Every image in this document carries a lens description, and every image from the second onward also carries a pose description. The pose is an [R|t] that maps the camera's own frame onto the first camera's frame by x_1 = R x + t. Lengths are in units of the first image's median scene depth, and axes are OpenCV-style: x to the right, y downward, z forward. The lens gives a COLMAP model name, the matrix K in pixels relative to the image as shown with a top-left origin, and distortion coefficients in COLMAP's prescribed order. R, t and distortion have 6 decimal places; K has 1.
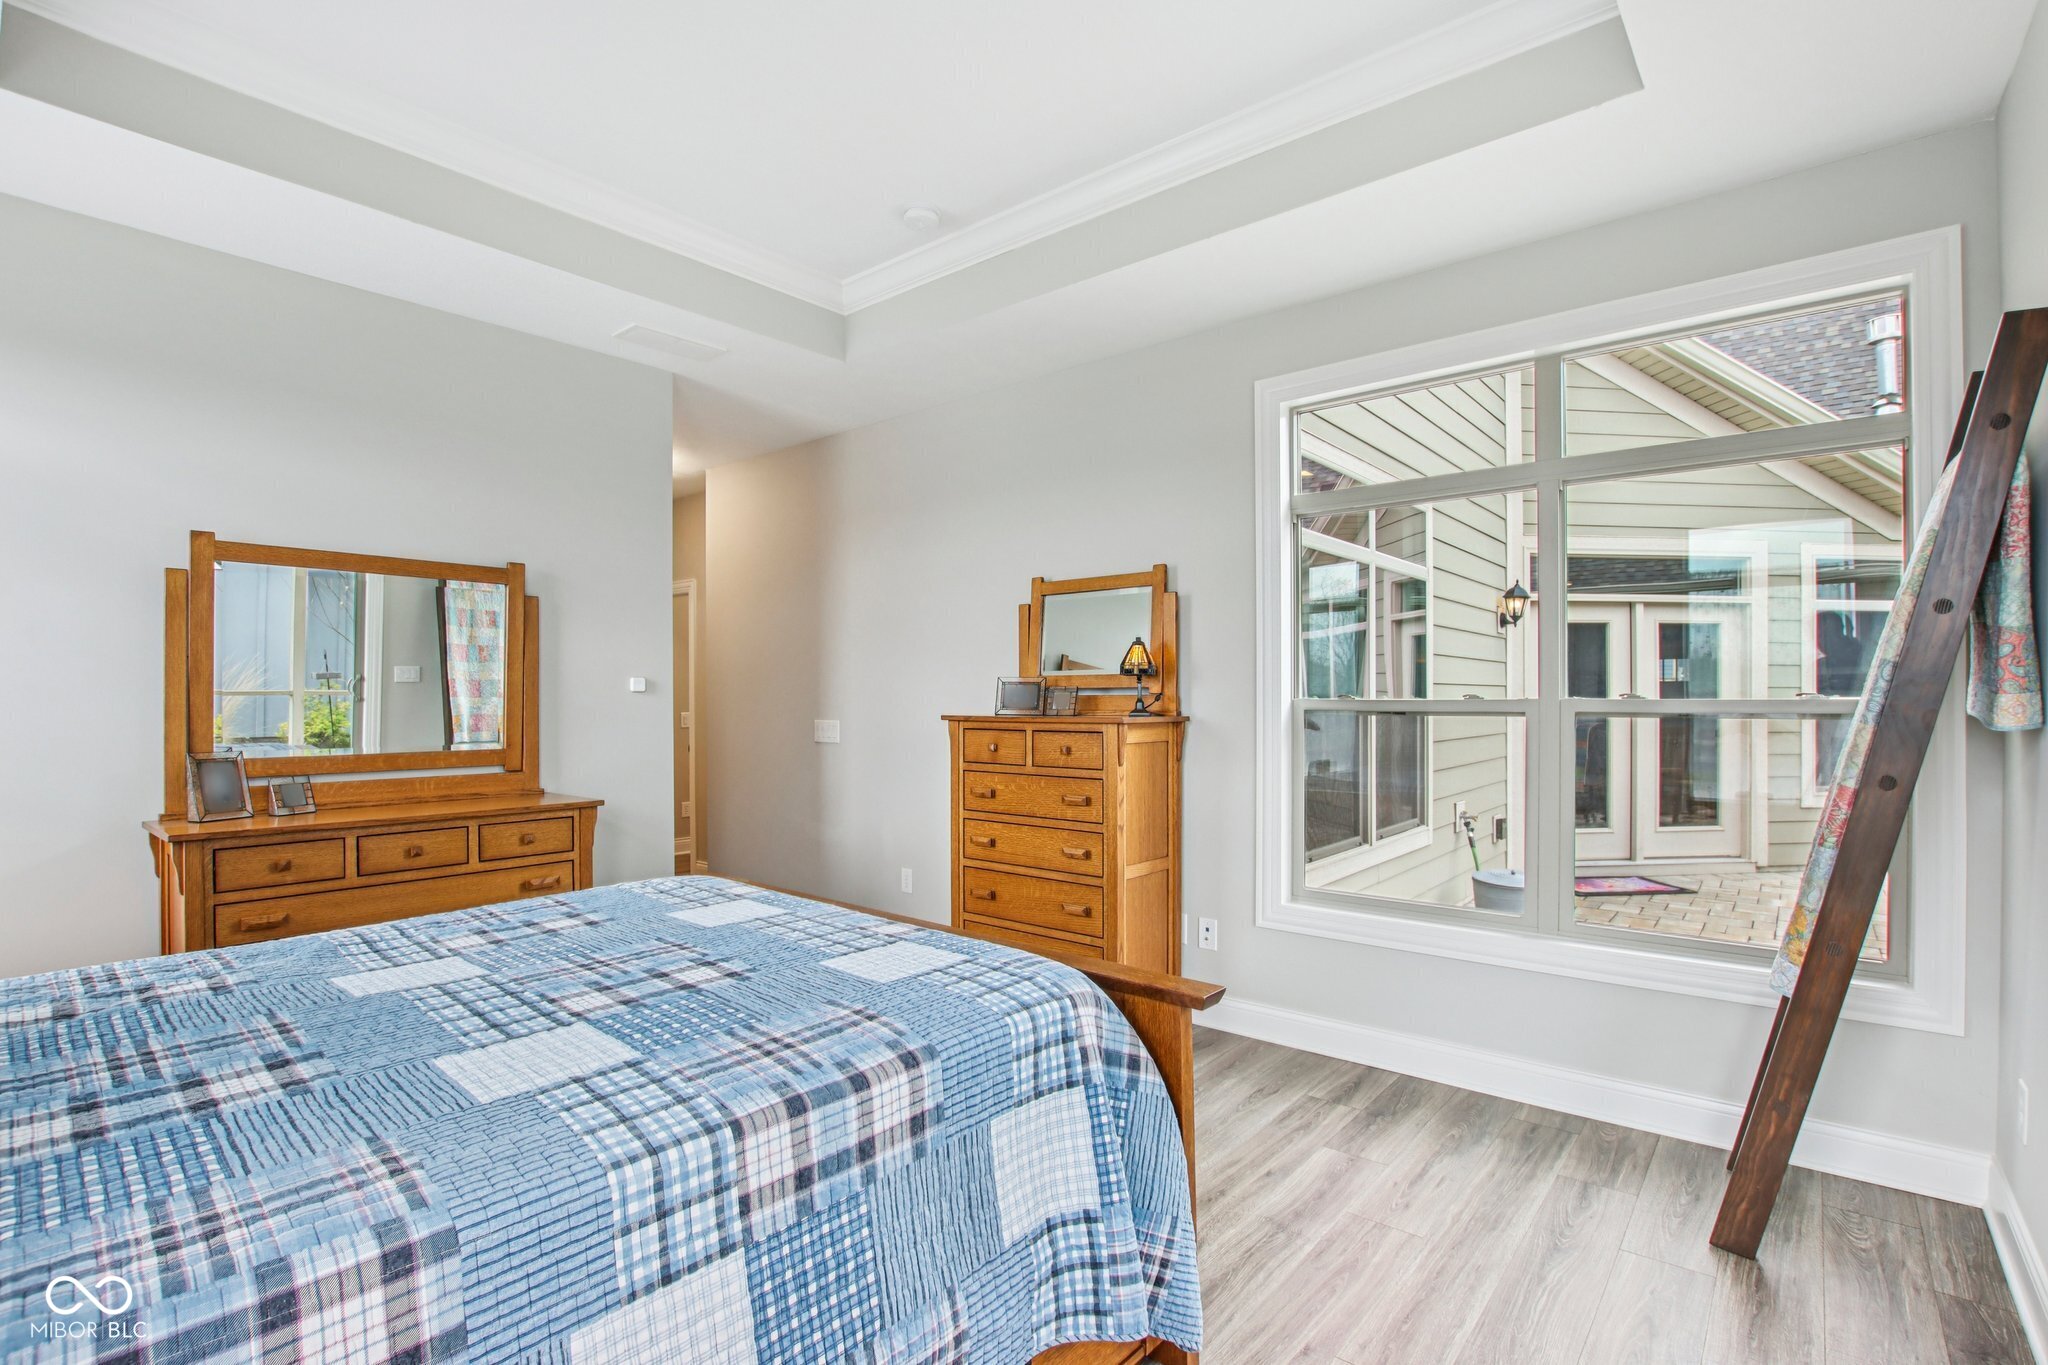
lens RADIAL K [[953.0, 0, 1027.9], [0, 953.0, 689.1], [0, 0, 1]] dist [-0.032129, 0.001340]
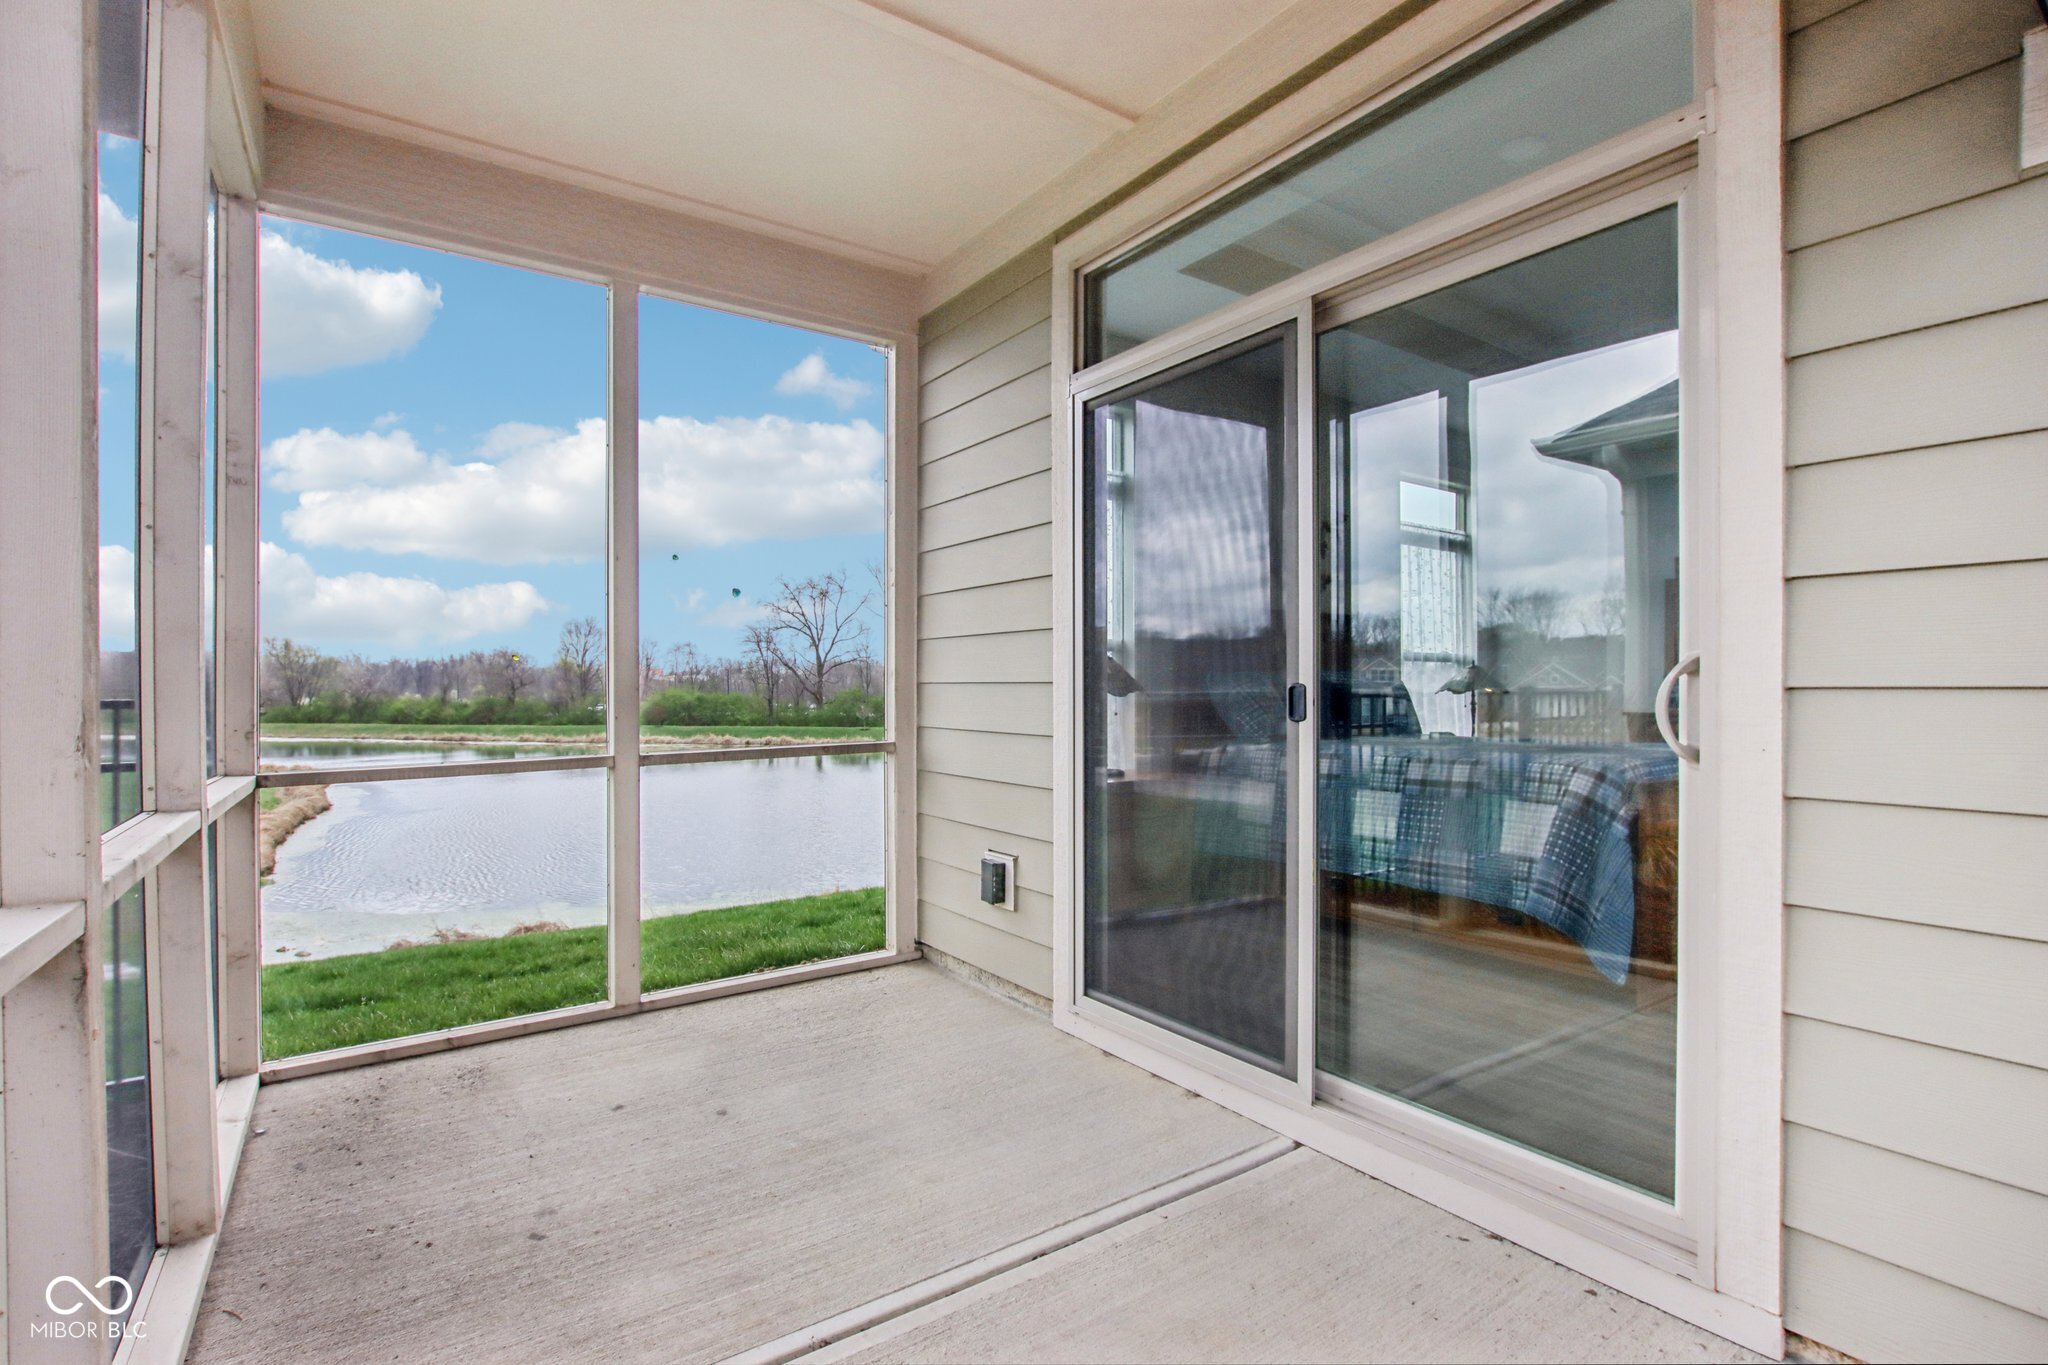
lens RADIAL K [[953.0, 0, 1027.9], [0, 953.0, 689.1], [0, 0, 1]] dist [-0.032129, 0.001340]
pose [[-0.256584, 0.001992, -0.966520, 0.544293], [0.007073, 0.999975, 0.000183, 0.037723], [0.966496, -0.006789, -0.256592, 0.099864]]
